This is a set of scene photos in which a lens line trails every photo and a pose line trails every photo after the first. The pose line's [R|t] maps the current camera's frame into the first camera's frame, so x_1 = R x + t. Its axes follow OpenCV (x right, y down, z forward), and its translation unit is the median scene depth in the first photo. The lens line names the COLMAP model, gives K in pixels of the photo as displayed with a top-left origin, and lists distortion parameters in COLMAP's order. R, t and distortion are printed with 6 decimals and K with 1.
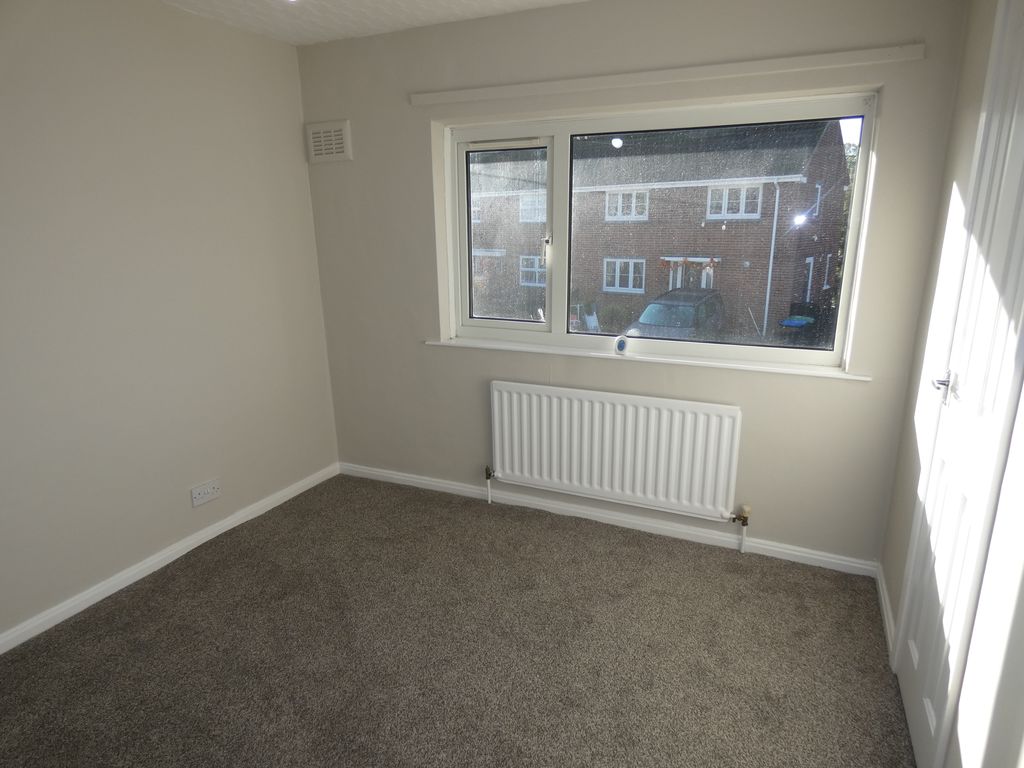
lens RADIAL K [[605.6, 0, 512.0], [0, 605.6, 384.0], [0, 0, 1]] dist [-0.003322, 0.001395]
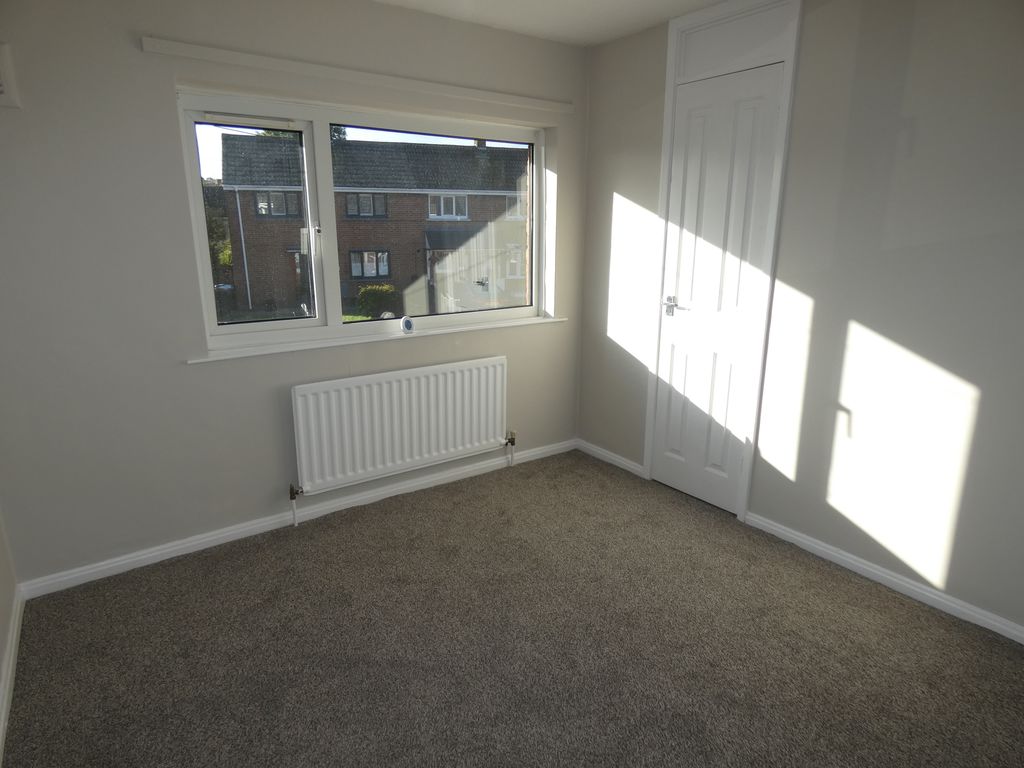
lens RADIAL K [[613.5, 0, 510.1], [0, 613.5, 380.9], [0, 0, 1]] dist [0.001400, 0.003767]
pose [[0.503331, -0.207489, 0.838812, -0.679116], [0.213876, 0.970452, 0.111715, -0.050171], [-0.837206, 0.123172, 0.532836, 0.264929]]
